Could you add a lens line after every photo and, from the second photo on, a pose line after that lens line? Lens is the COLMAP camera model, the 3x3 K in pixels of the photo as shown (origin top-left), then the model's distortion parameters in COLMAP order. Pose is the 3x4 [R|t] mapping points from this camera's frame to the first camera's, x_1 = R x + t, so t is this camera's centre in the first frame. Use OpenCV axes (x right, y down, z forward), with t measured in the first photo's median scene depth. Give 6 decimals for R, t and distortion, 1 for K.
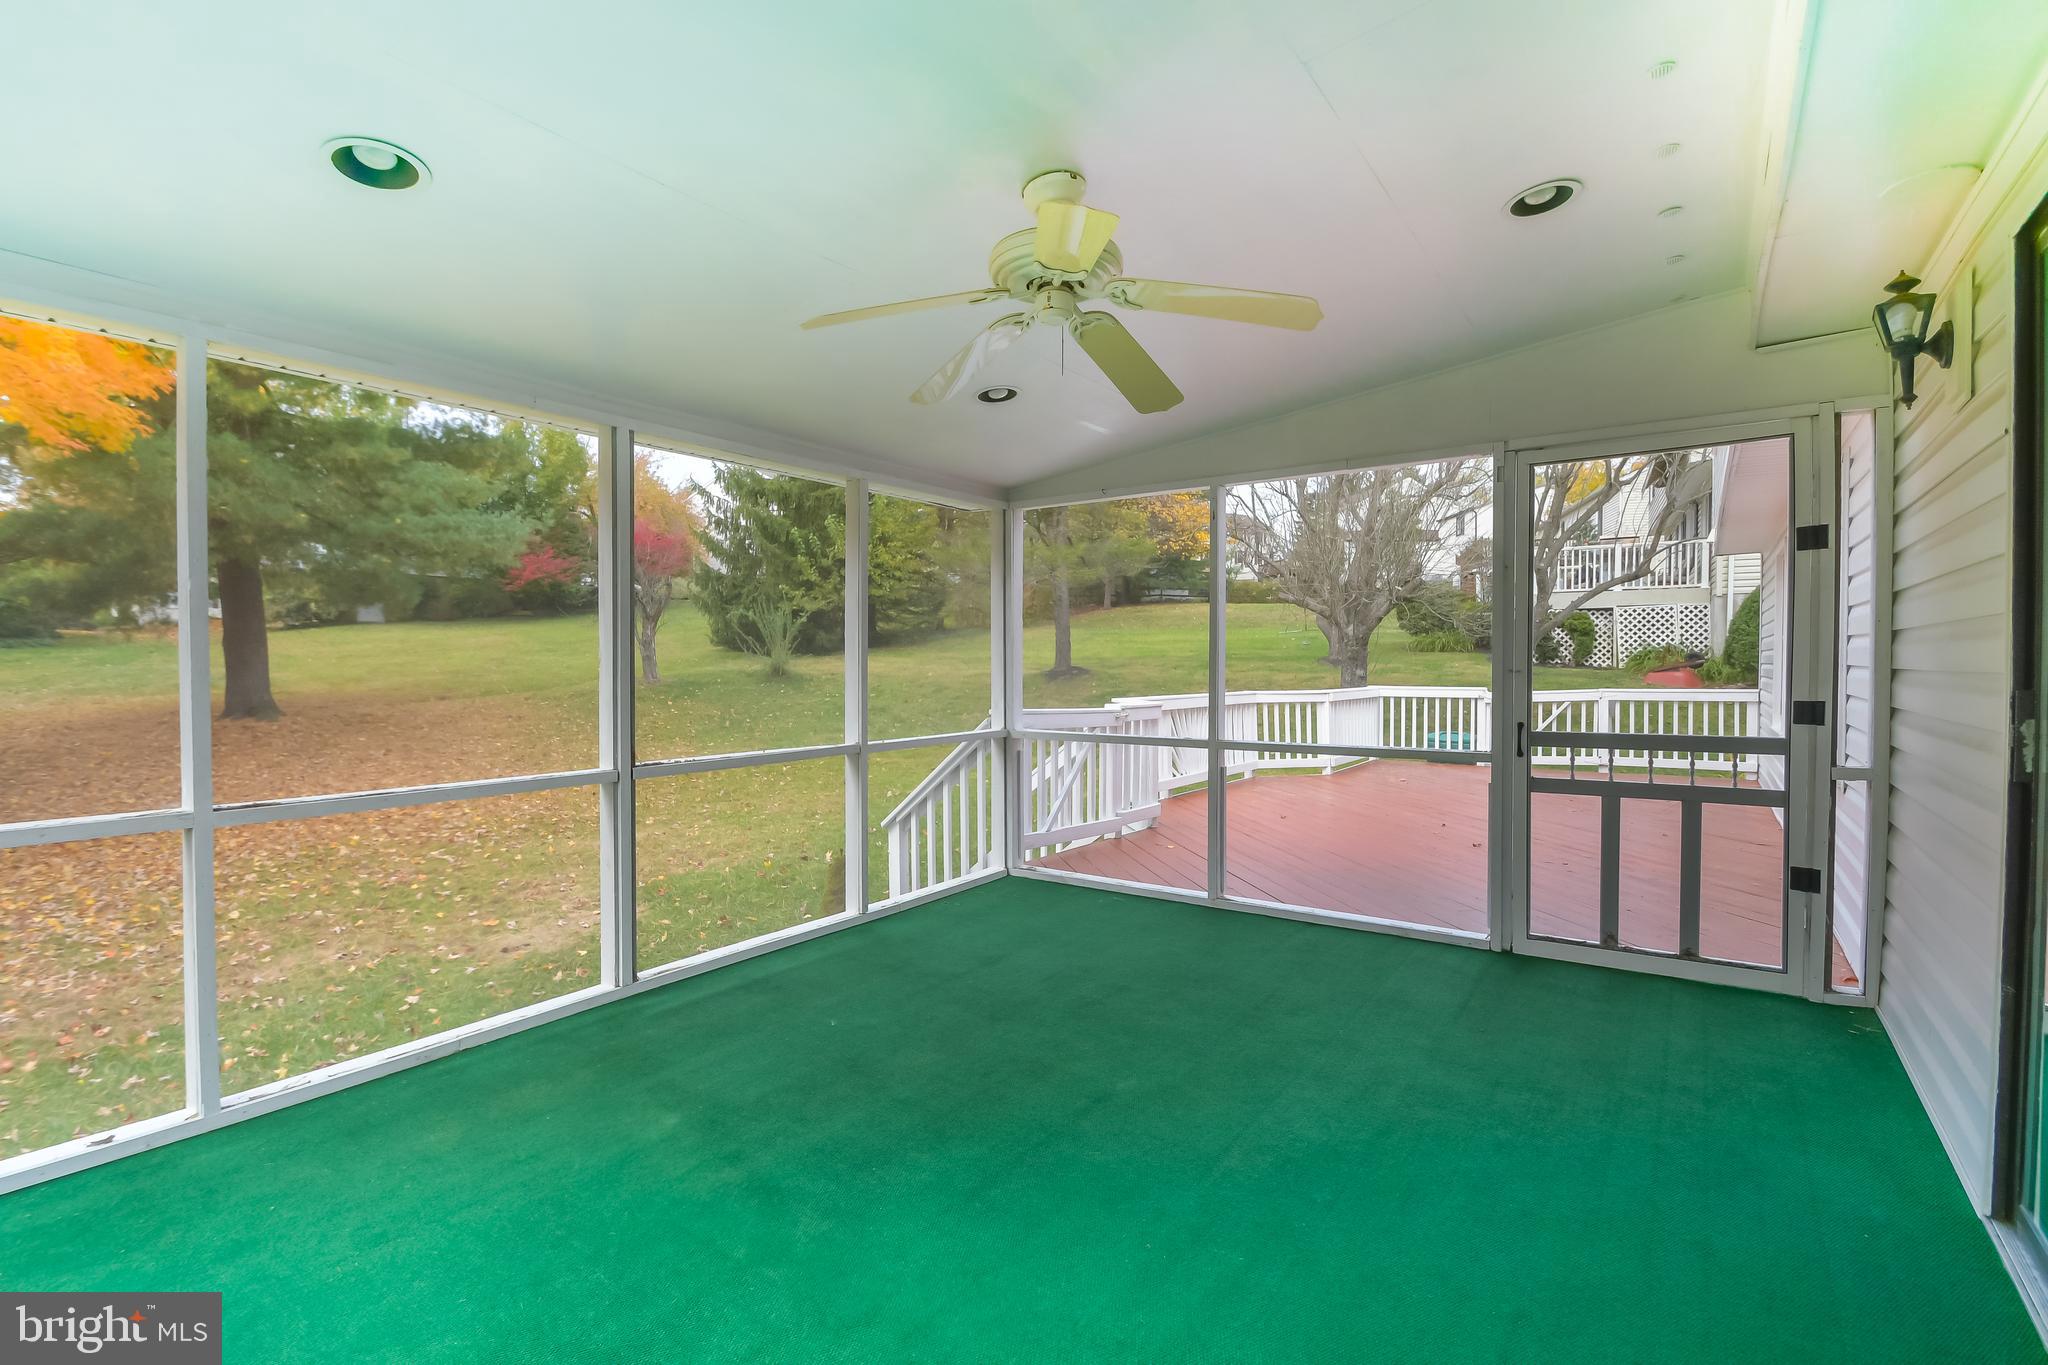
lens RADIAL K [[917.1, 0, 1024.0], [0, 917.1, 682.5], [0, 0, 1]] dist [-0.019071, -0.000324]
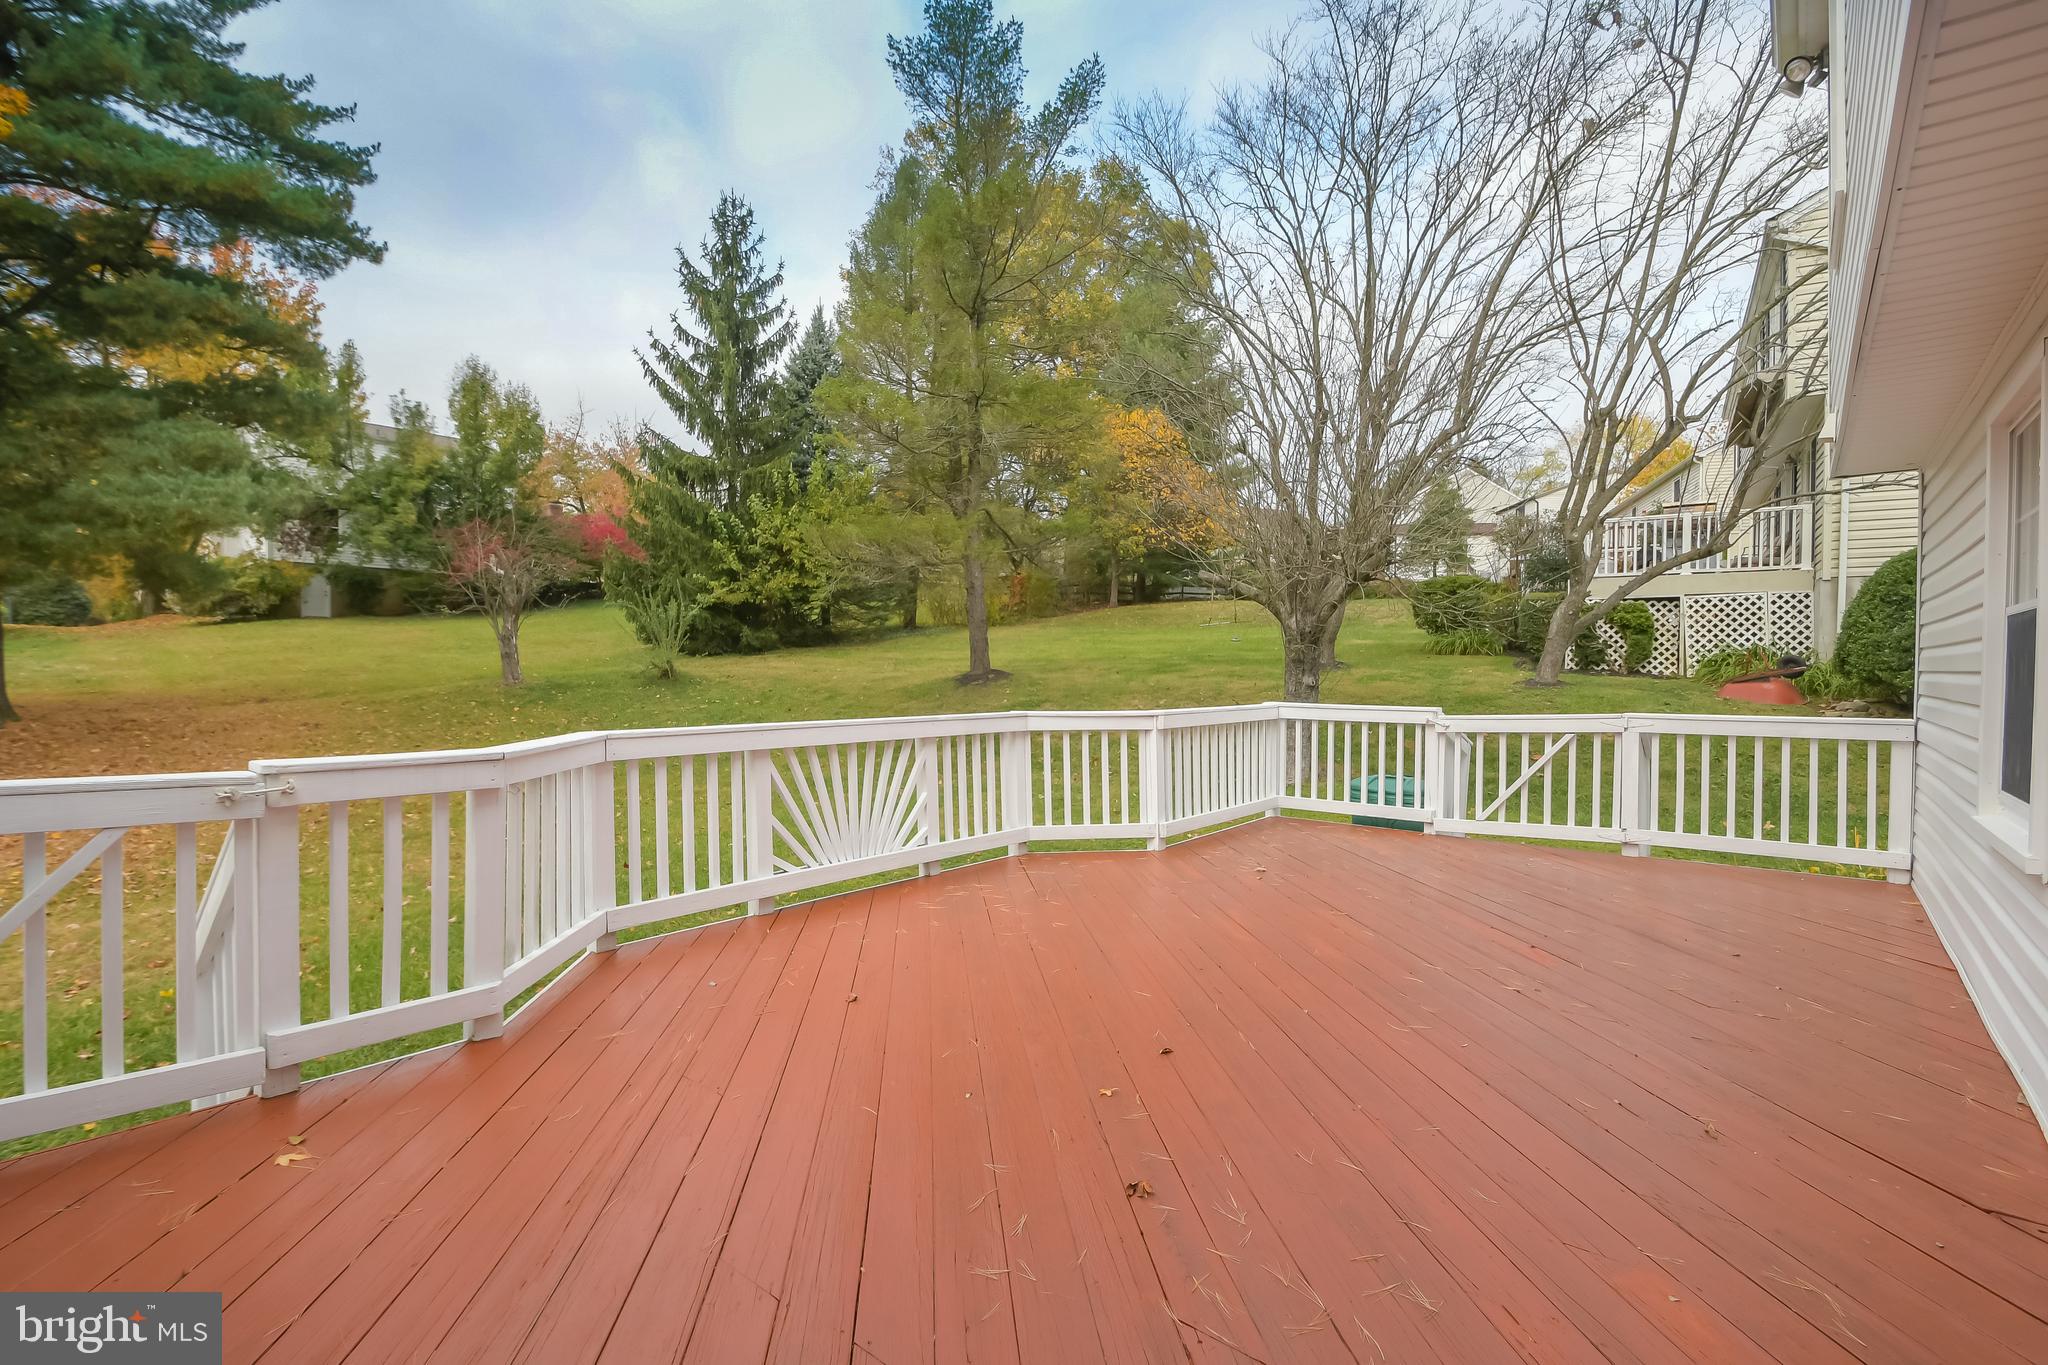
lens RADIAL K [[936.9, 0, 1016.9], [0, 936.9, 678.3], [0, 0, 1]] dist [-0.019524, -0.000748]
pose [[0.998105, 0.007867, -0.061035, 0.147941], [-0.008357, 0.999935, -0.007789, -0.004087], [0.060970, 0.008285, 0.998105, 0.200824]]
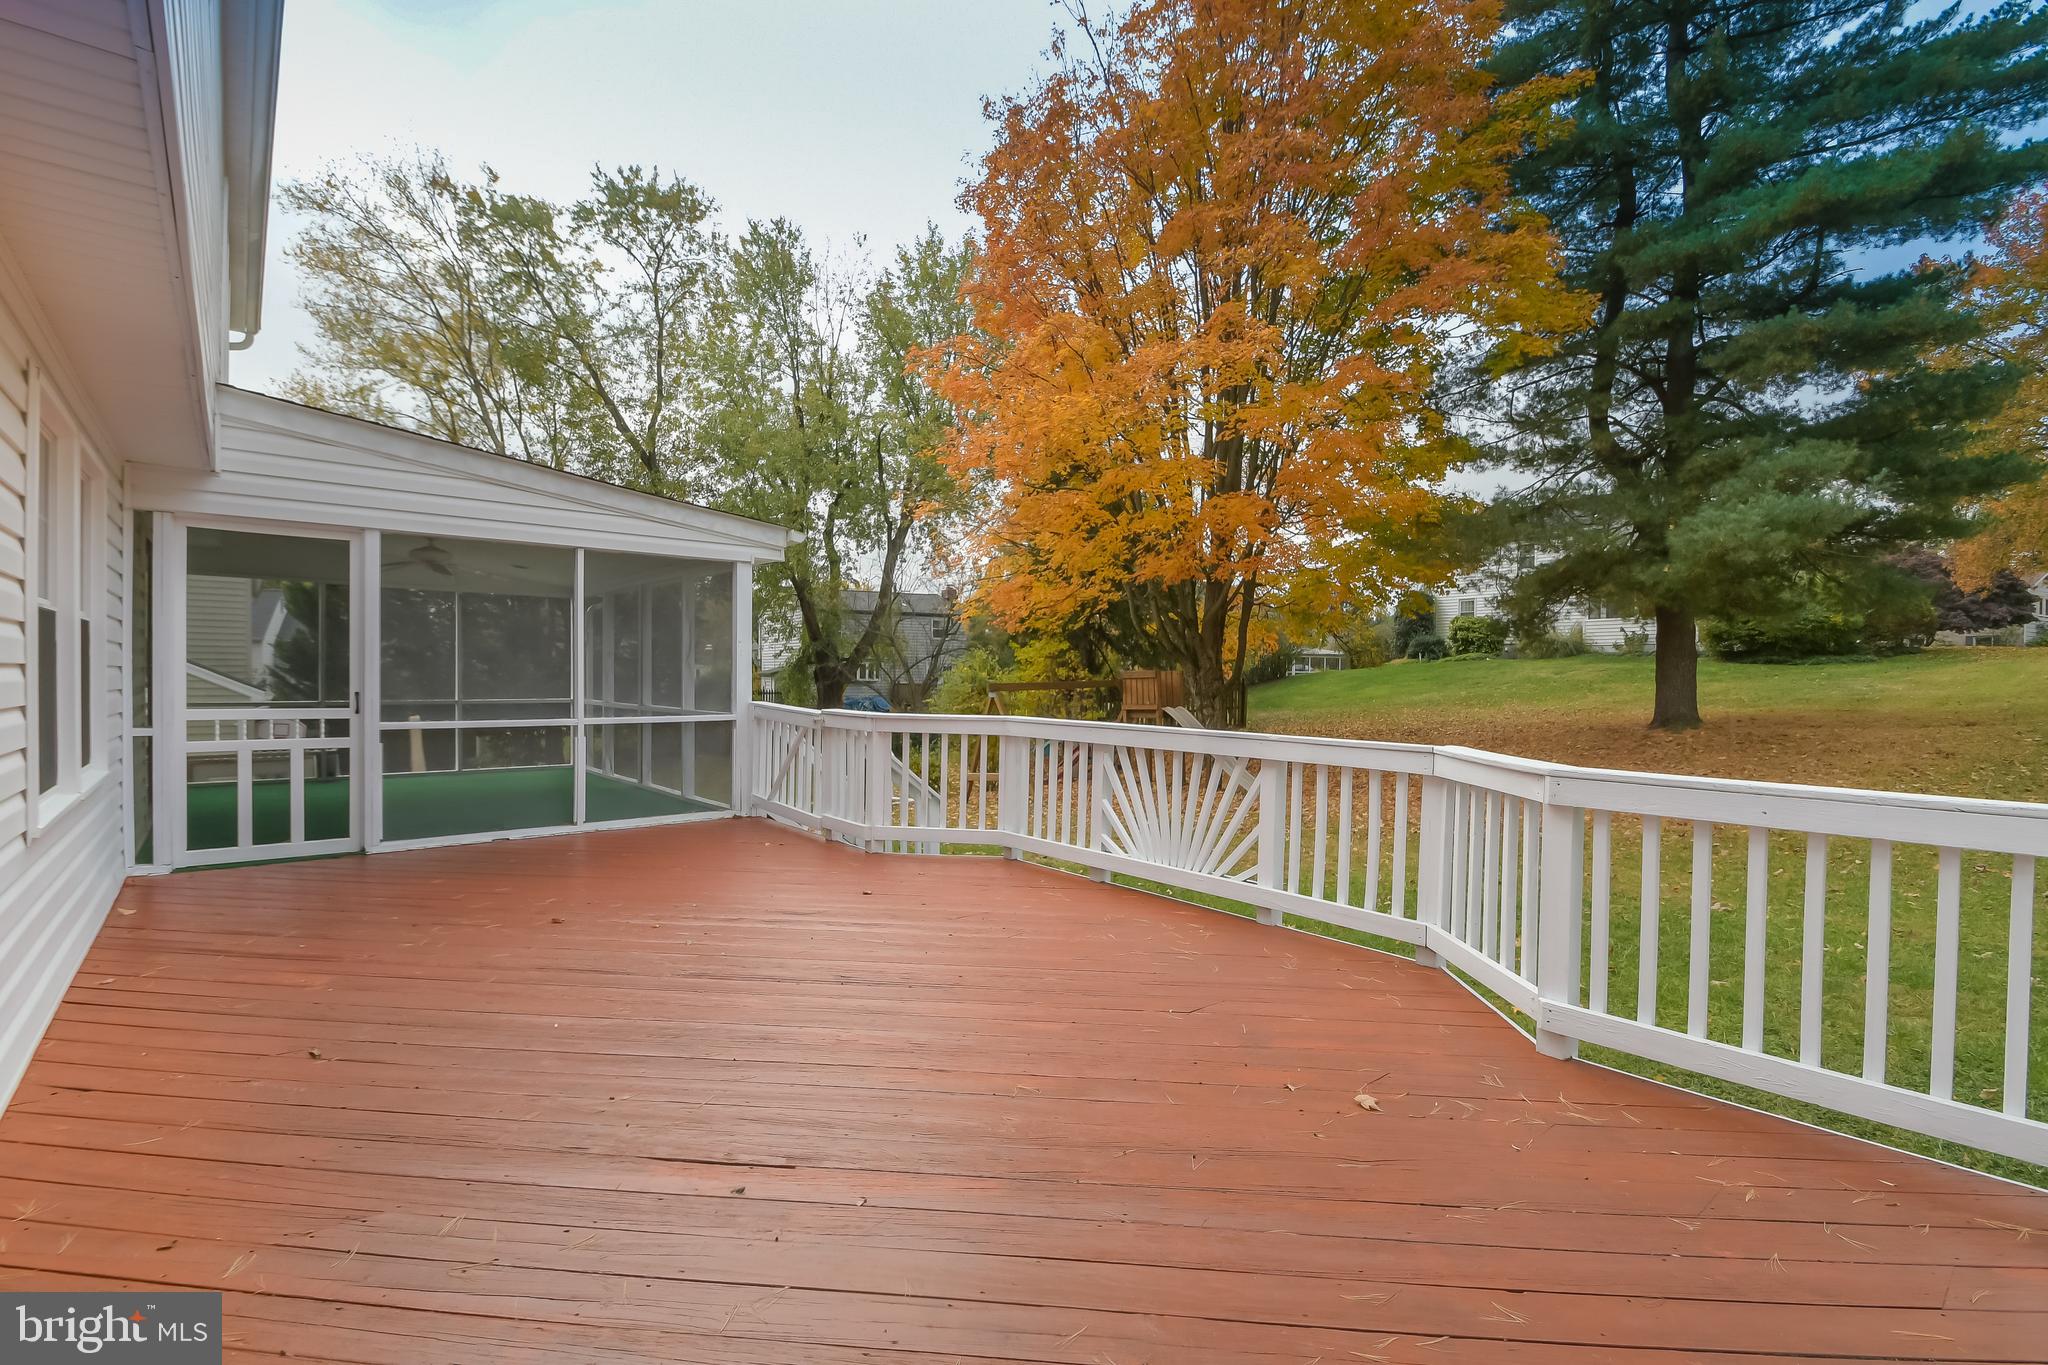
lens RADIAL K [[936.9, 0, 1016.9], [0, 936.9, 678.3], [0, 0, 1]] dist [-0.019524, -0.000748]
pose [[-0.237558, 0.012465, -0.971293, 1.001763], [-0.037131, 0.999070, 0.021903, -0.035386], [0.970663, 0.041269, -0.236874, 1.383171]]
